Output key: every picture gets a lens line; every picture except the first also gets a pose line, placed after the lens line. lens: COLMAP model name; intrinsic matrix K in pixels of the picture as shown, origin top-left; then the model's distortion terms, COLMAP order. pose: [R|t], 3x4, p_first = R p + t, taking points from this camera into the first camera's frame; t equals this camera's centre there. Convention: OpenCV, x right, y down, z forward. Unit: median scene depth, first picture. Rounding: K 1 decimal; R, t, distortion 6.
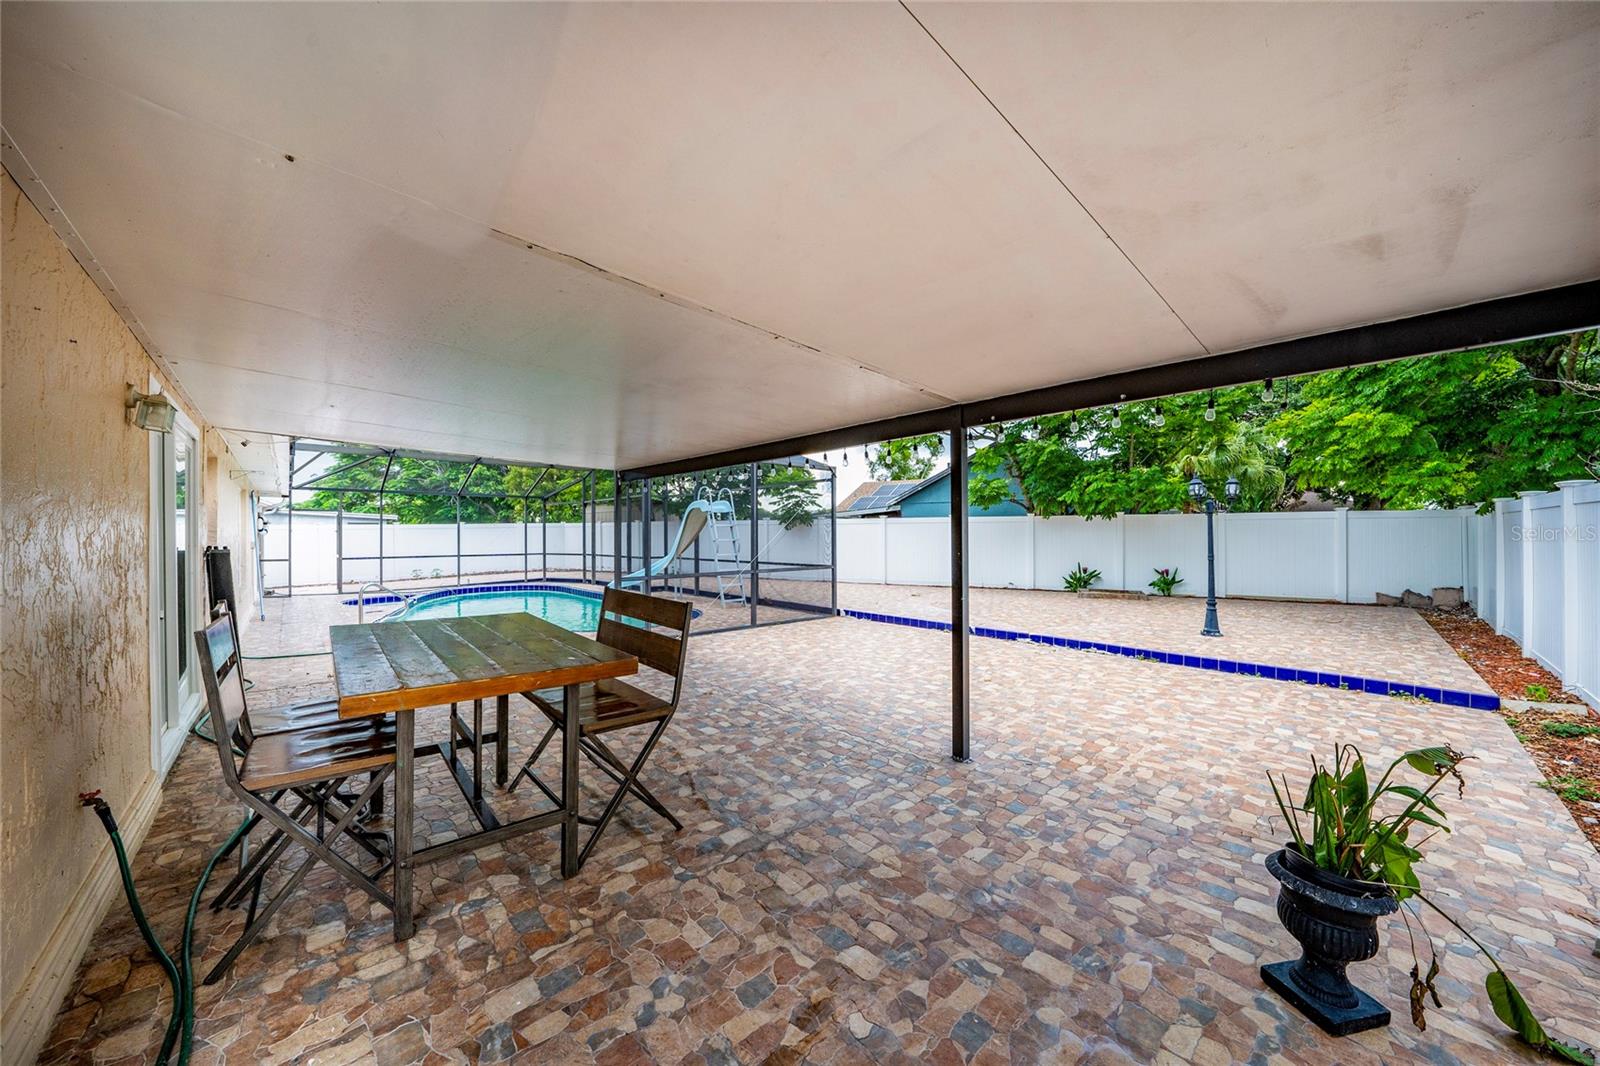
lens RADIAL K [[548.9, 0, 797.8], [0, 548.9, 533.1], [0, 0, 1]] dist [-0.006410, 0.001559]
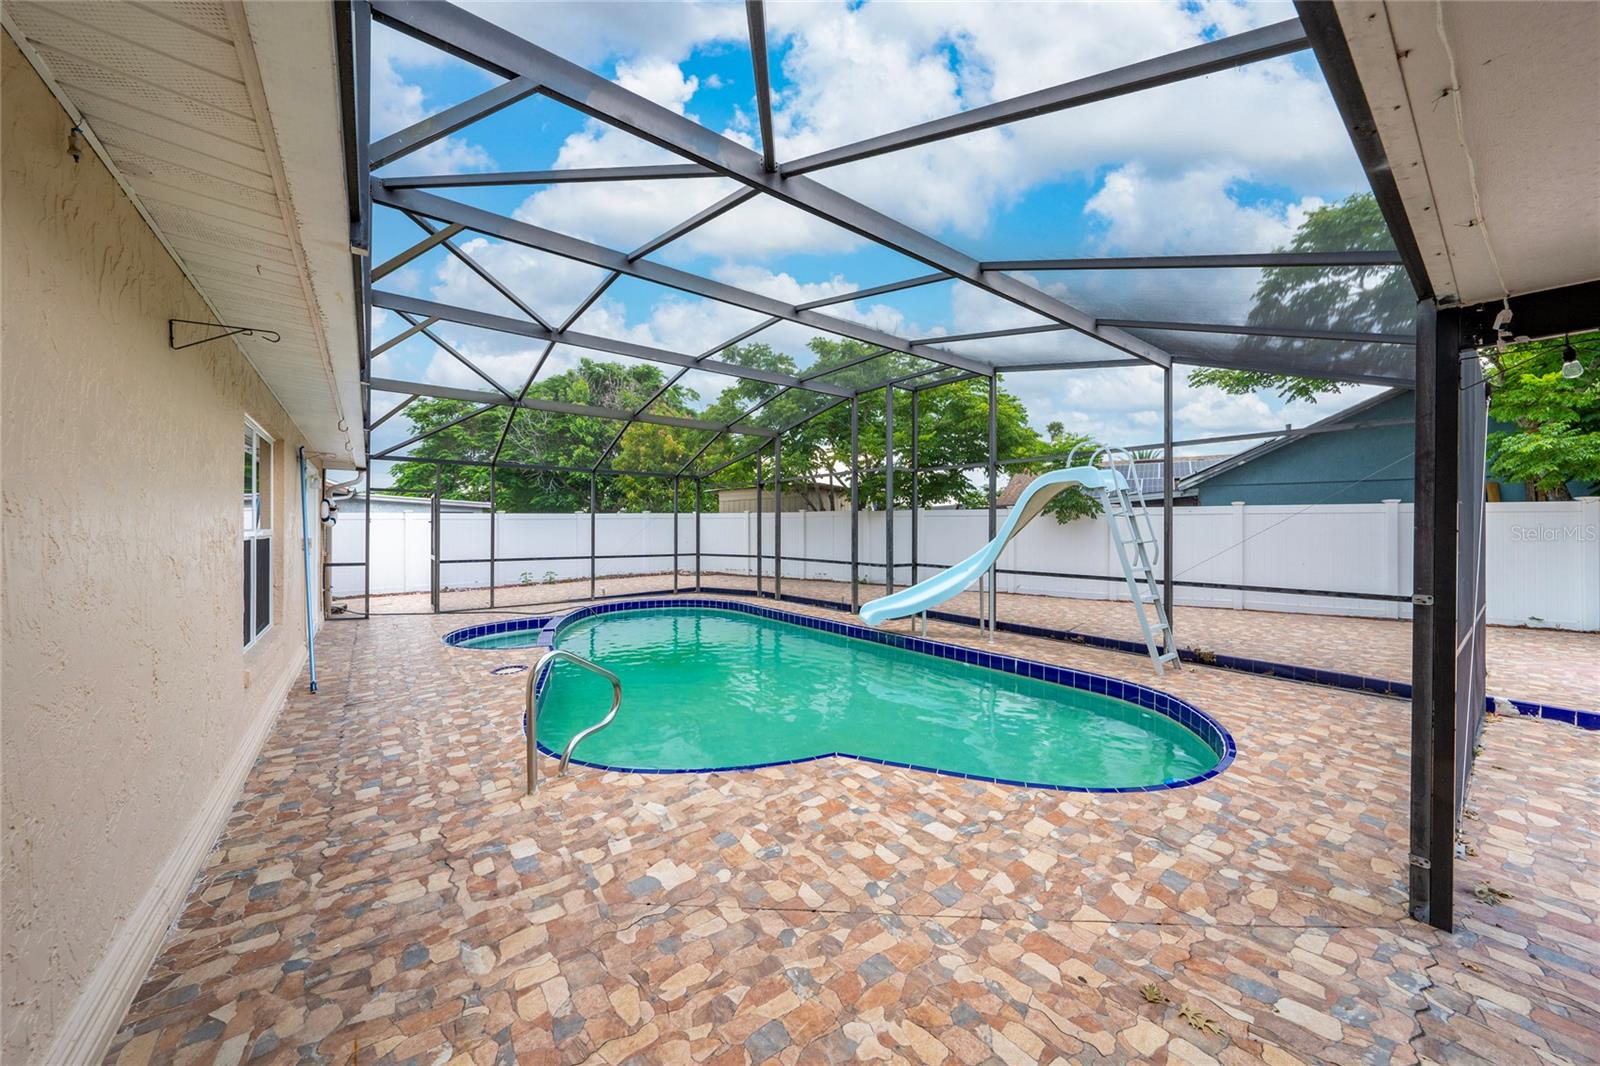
lens RADIAL K [[548.9, 0, 802.5], [0, 548.9, 530.9], [0, 0, 1]] dist [-0.006410, 0.001559]
pose [[0.996600, 0.007365, -0.082064, -0.495778], [-0.006968, 0.999963, 0.005125, 0.002575], [0.082098, -0.004535, 0.996614, 0.543912]]
